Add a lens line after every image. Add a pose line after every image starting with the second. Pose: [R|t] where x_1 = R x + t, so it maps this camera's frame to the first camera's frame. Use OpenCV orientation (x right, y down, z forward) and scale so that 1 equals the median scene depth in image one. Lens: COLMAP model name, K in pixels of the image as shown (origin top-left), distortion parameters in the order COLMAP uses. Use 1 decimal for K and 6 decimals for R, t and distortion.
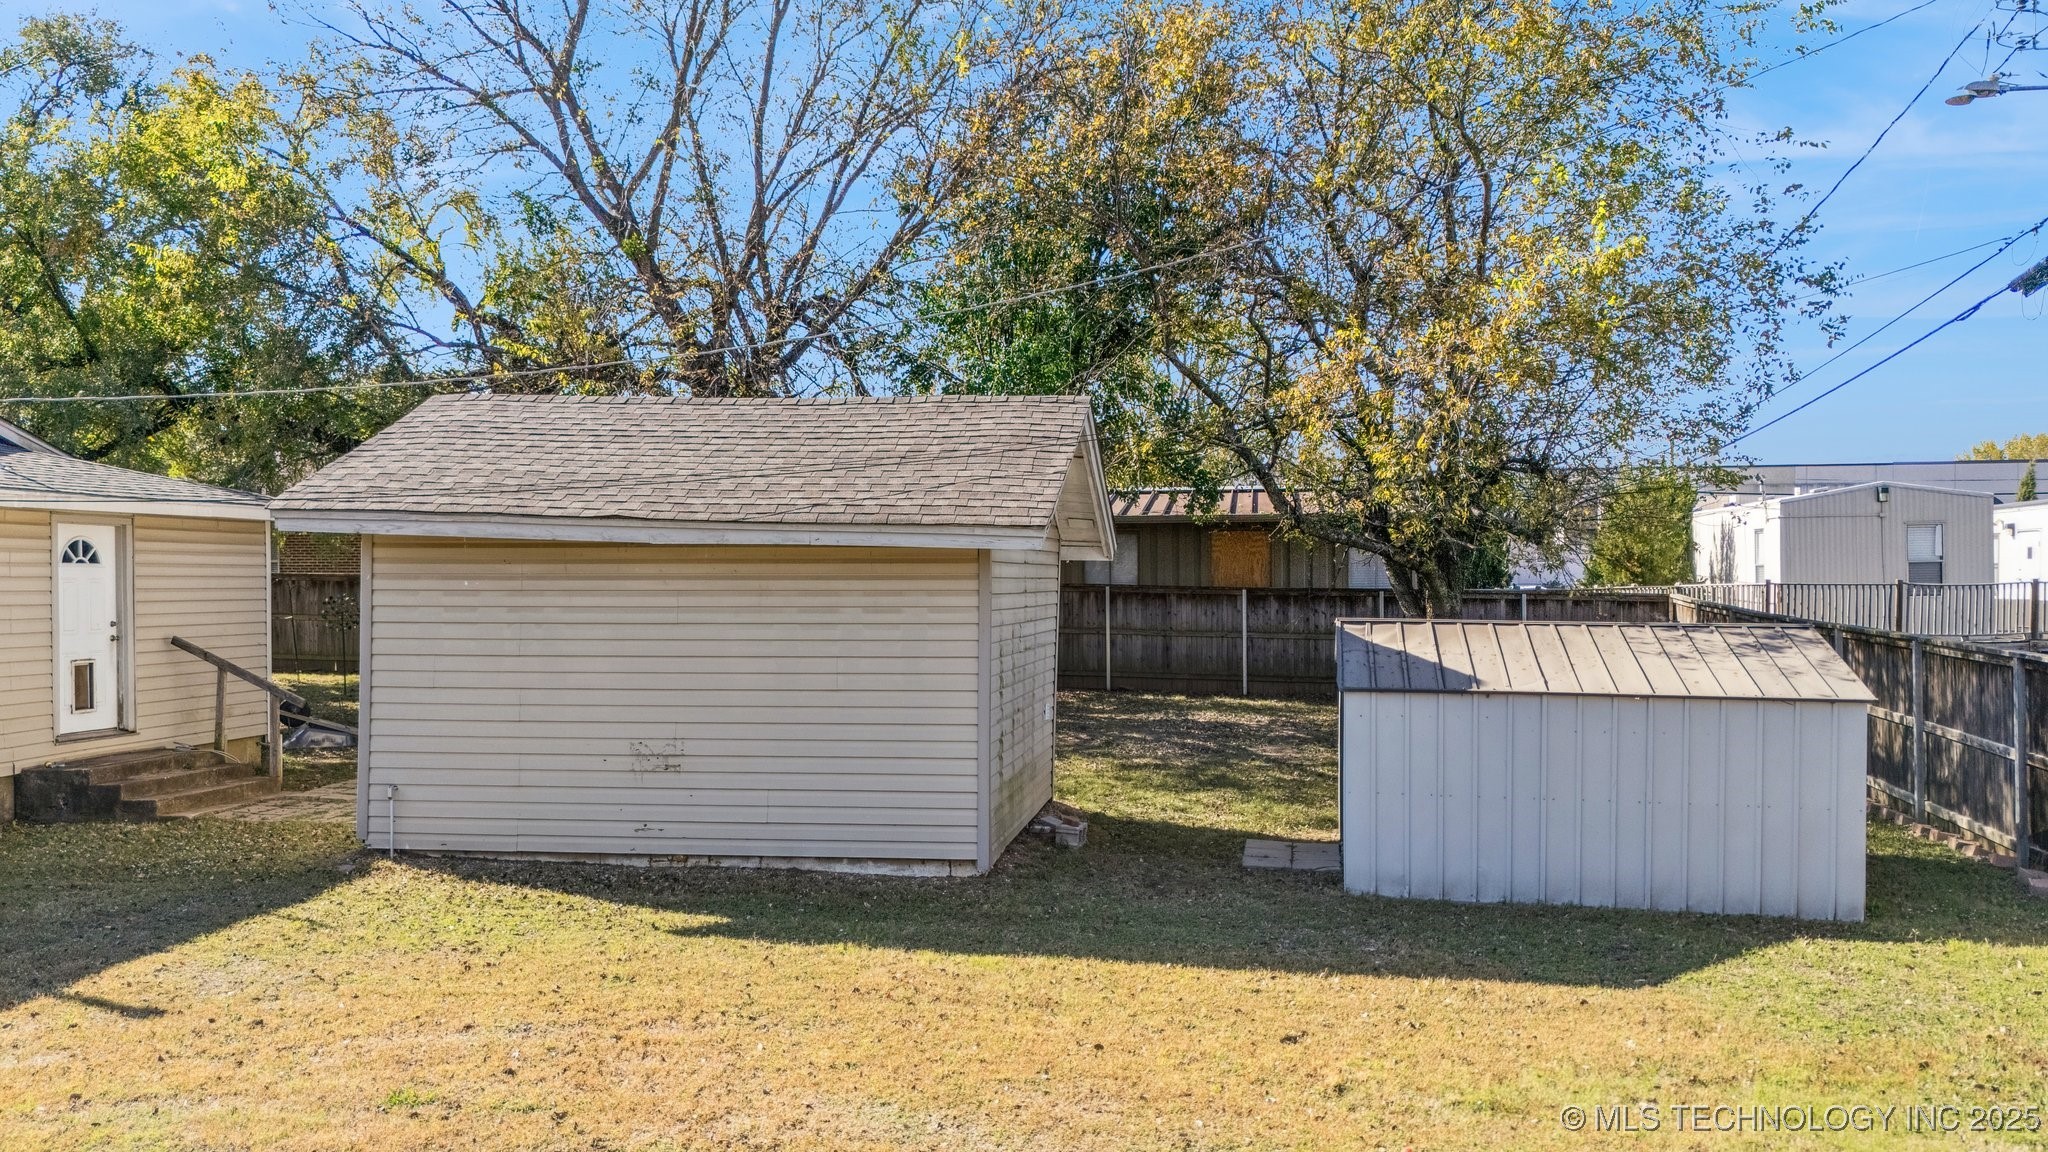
lens RADIAL K [[1459.0, 0, 1024.0], [0, 1459.0, 576.0], [0, 0, 1]] dist [-0.000850, -0.002601]
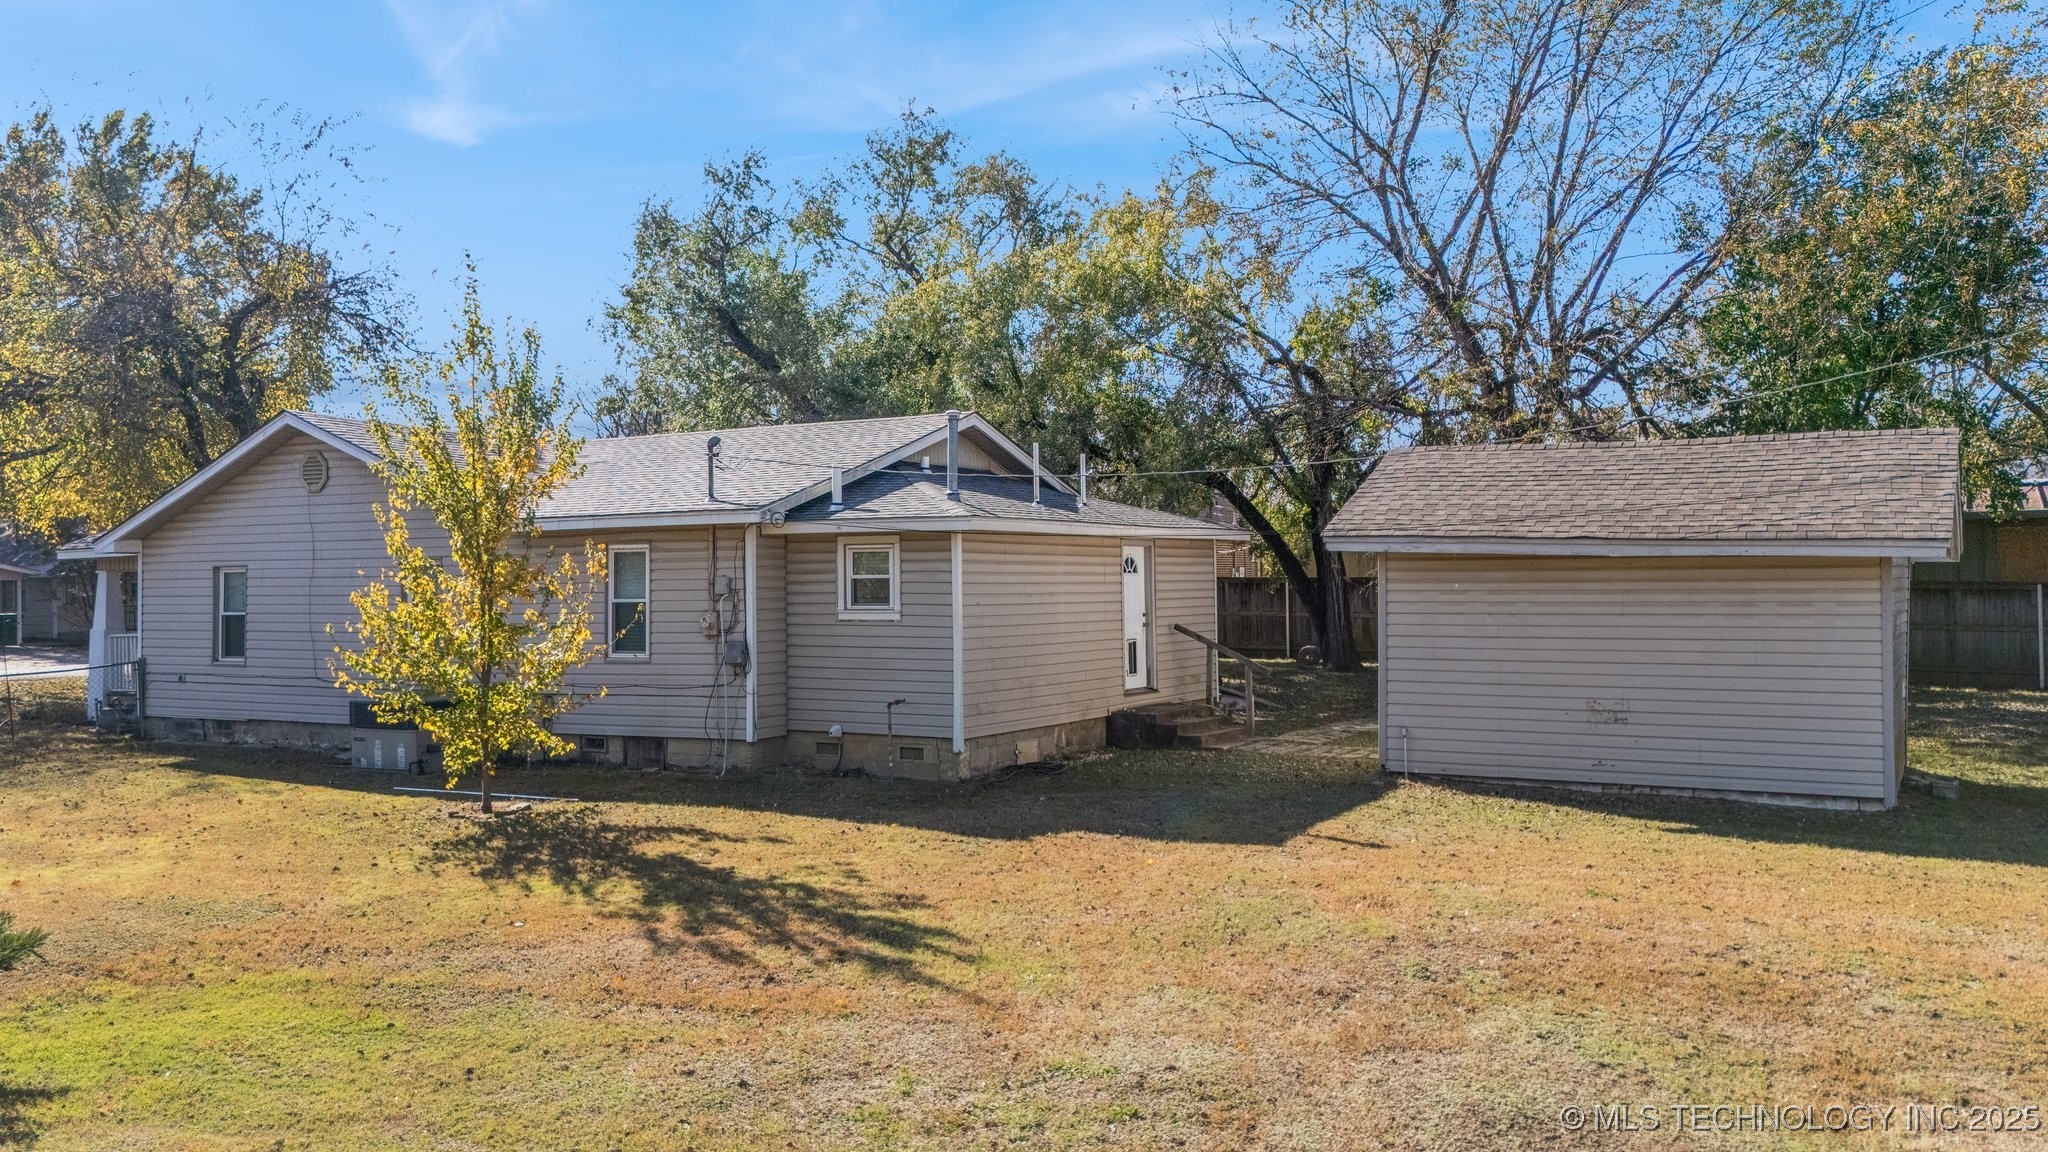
lens RADIAL K [[1459.0, 0, 1024.0], [0, 1459.0, 576.0], [0, 0, 1]] dist [-0.000850, -0.002601]
pose [[0.916744, -0.008529, -0.399385, -0.203461], [0.009701, 0.999953, 0.000912, -0.009708], [0.399358, -0.004711, 0.916783, -0.460841]]
